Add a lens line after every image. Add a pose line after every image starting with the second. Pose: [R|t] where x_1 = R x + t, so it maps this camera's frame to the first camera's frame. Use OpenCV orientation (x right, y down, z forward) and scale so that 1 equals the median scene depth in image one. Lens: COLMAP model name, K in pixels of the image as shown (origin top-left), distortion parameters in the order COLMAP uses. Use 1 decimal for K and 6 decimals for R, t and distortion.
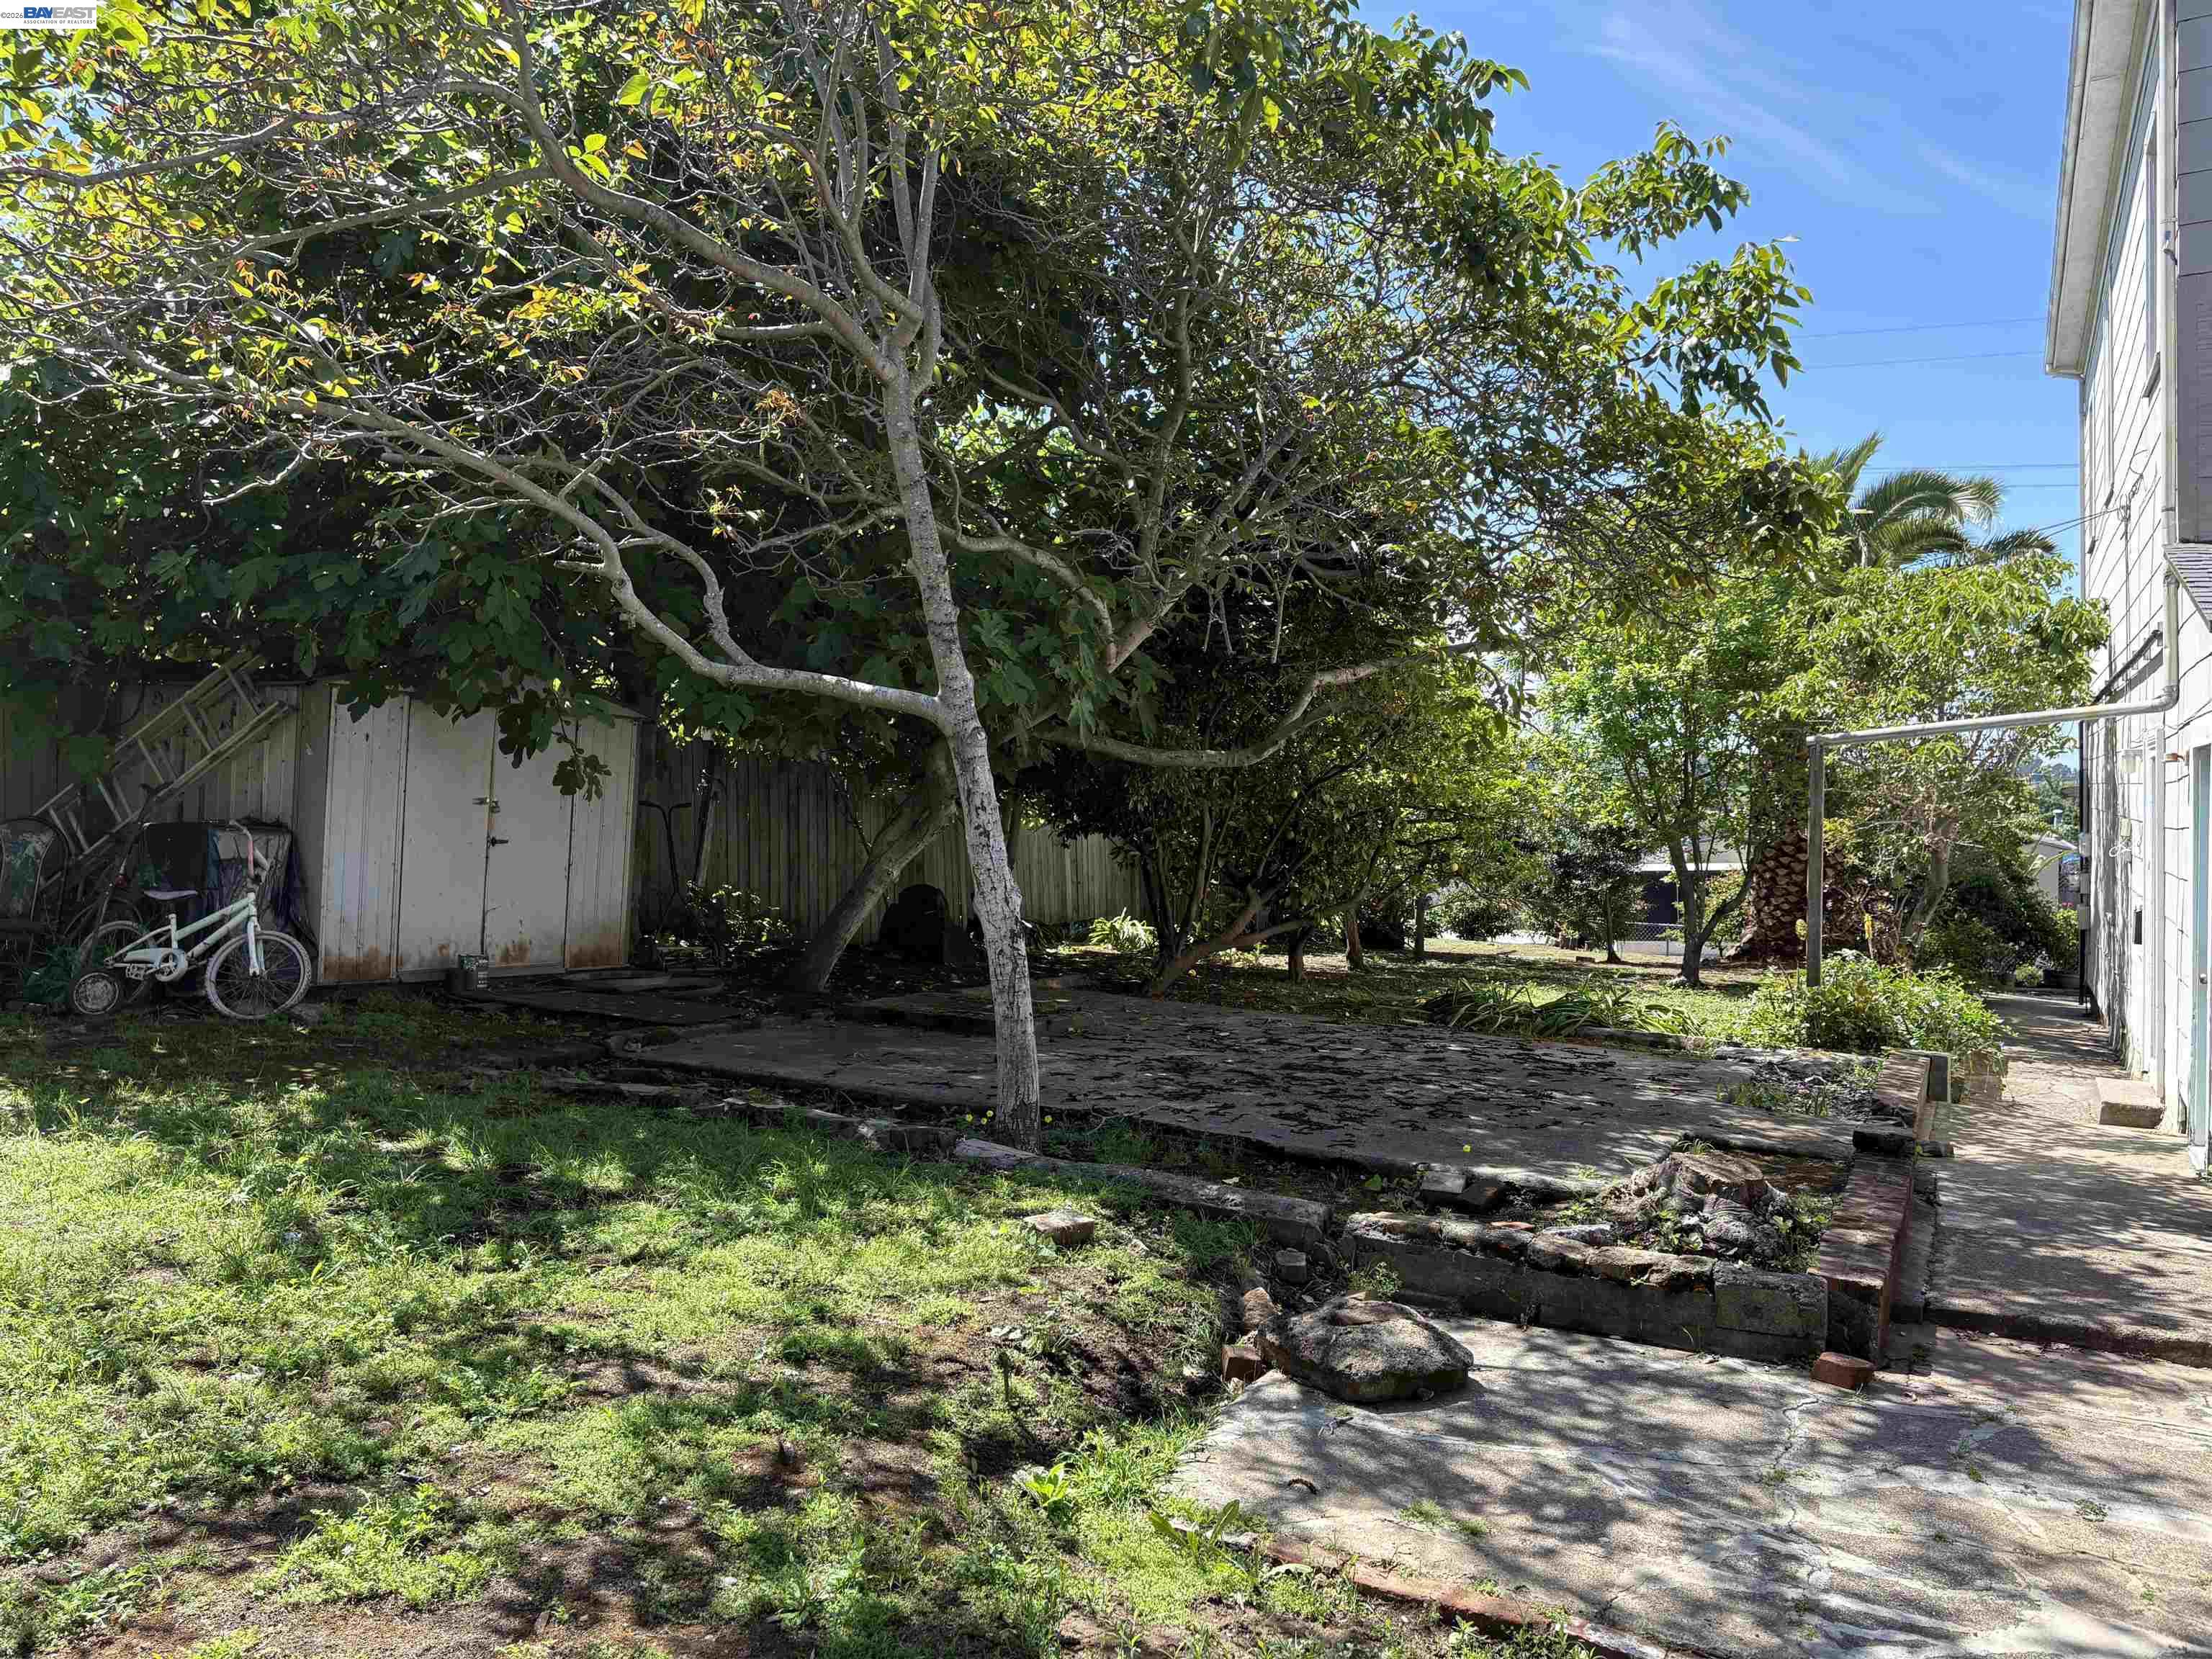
lens RADIAL K [[1715.5, 0, 1106.0], [0, 1715.5, 829.5], [0, 0, 1]] dist [0.000467, 0.000795]
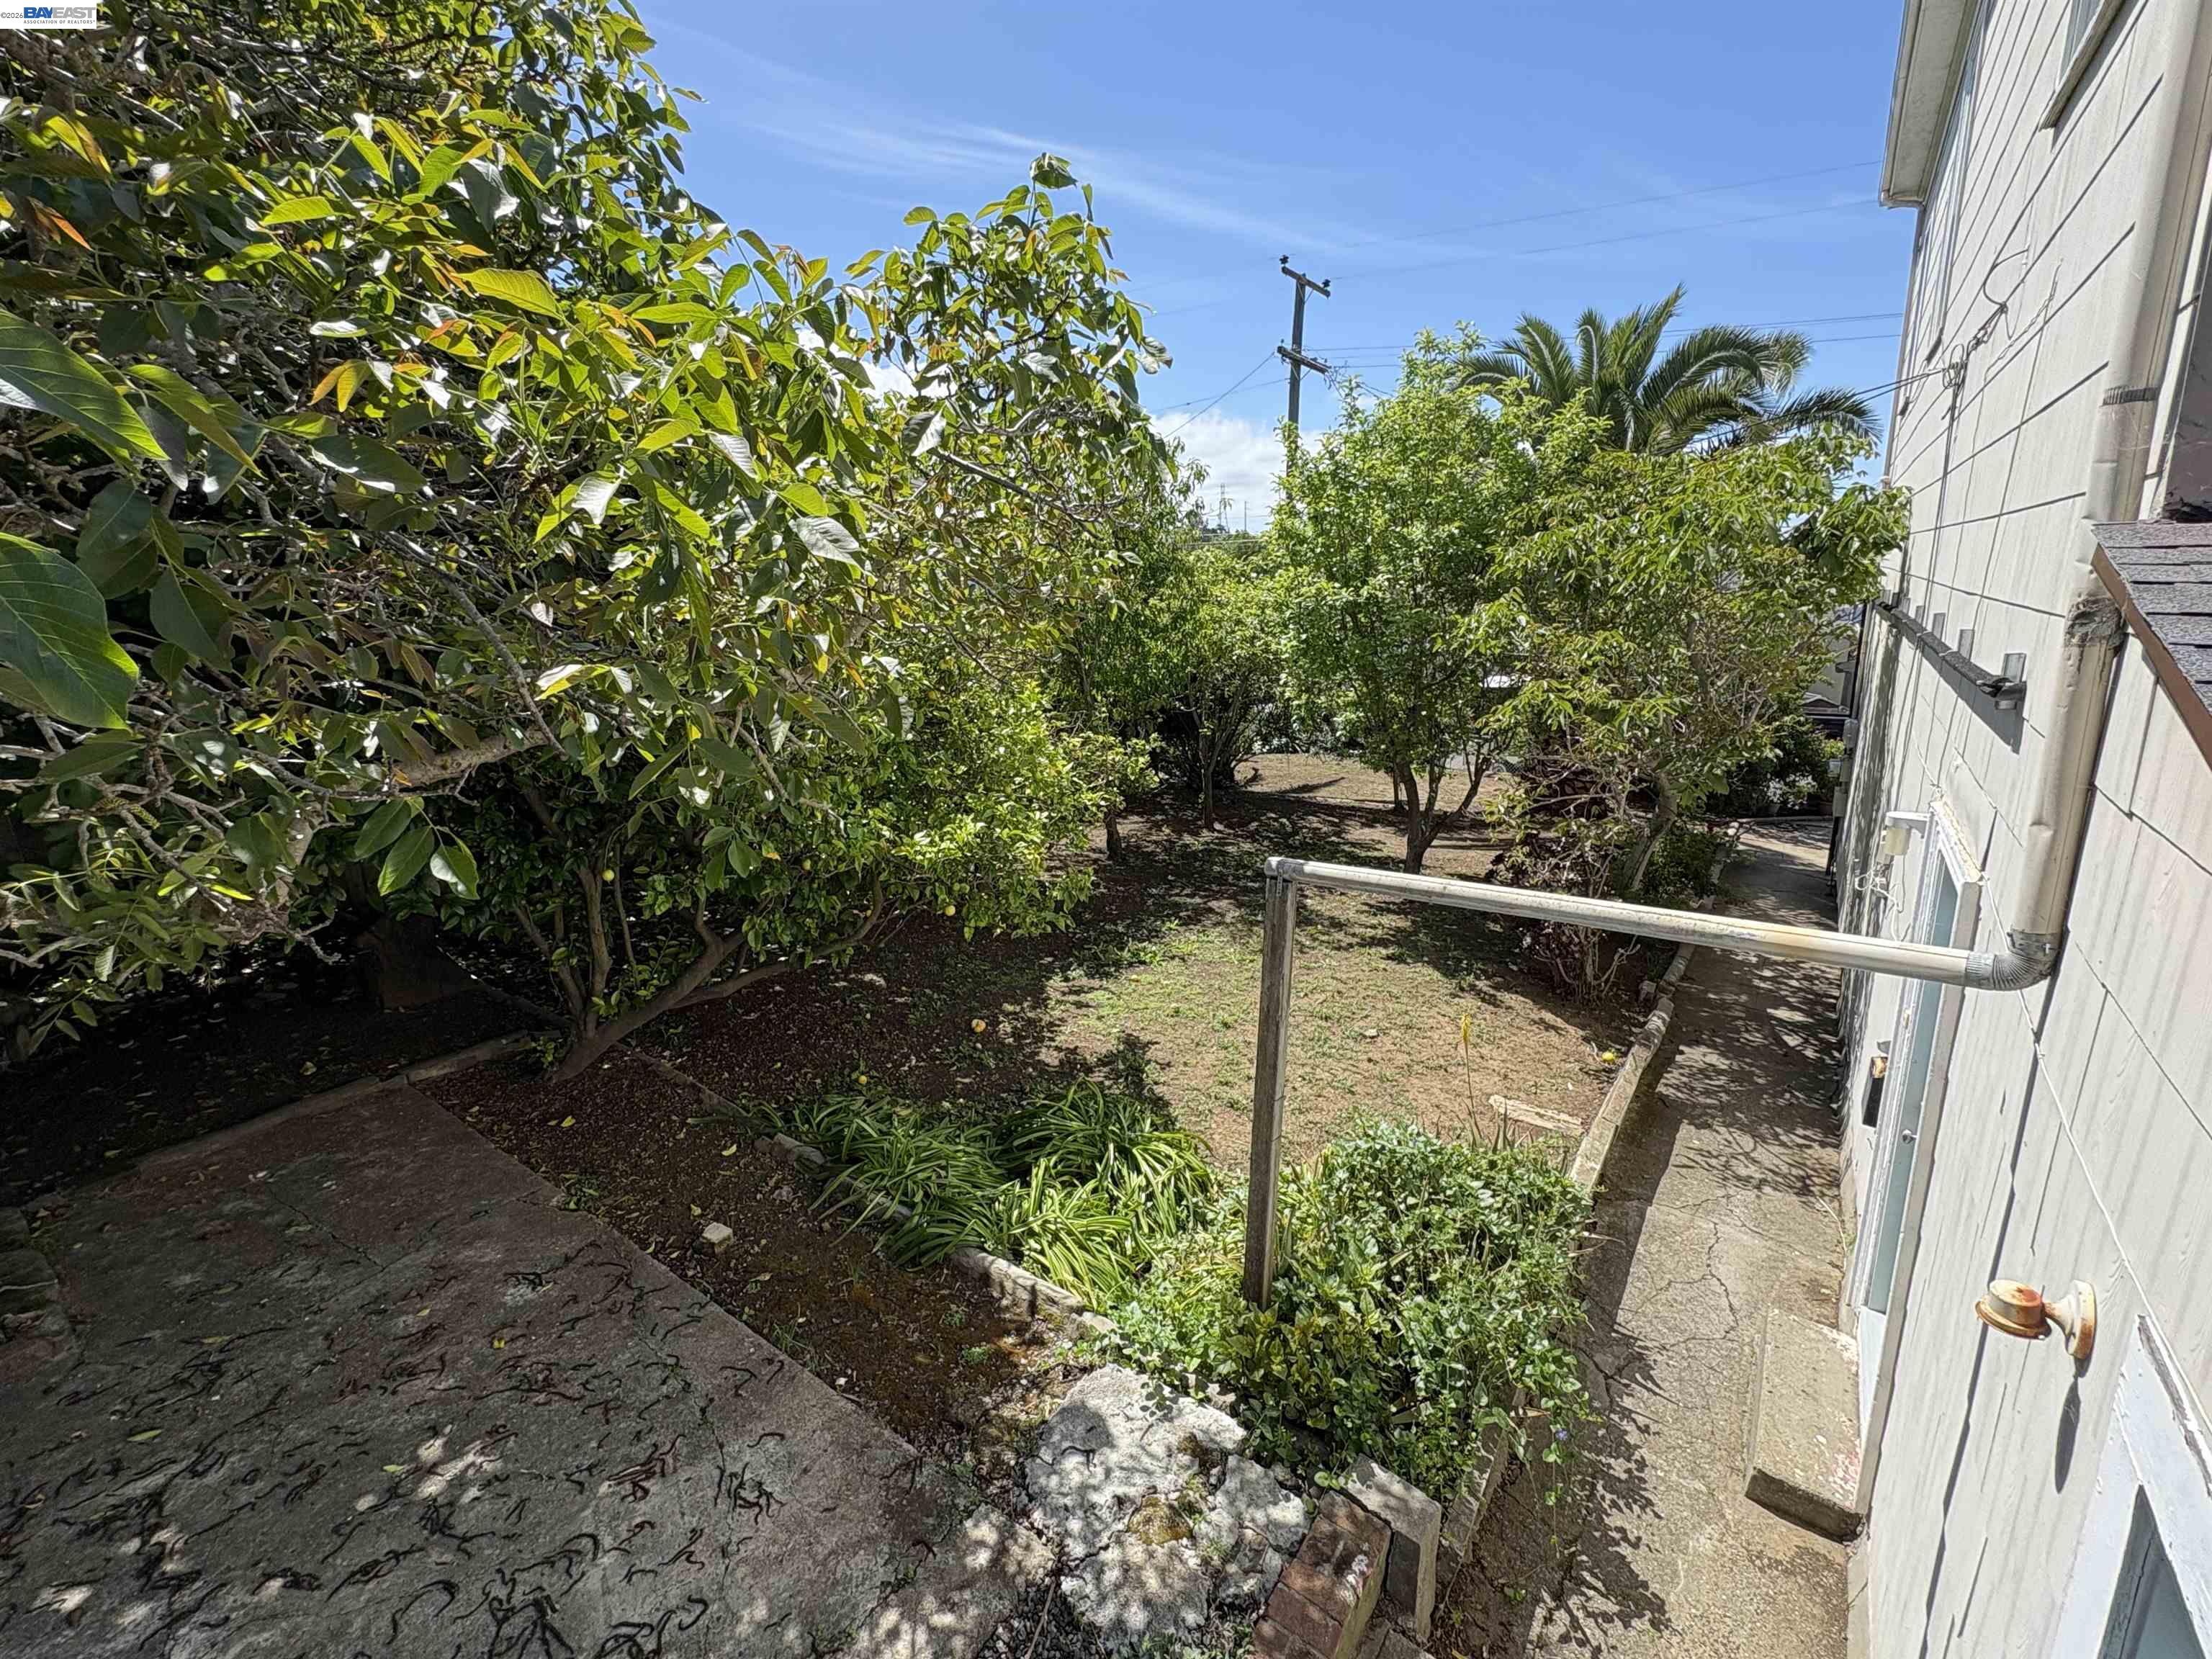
lens RADIAL K [[981.8, 0, 1106.0], [0, 981.8, 829.5], [0, 0, 1]] dist [0.003078, 0.000672]
pose [[0.990378, 0.001218, -0.138380, 0.263377], [0.029896, 0.974465, 0.222539, -0.088195], [0.135117, -0.224535, 0.965053, 0.449386]]
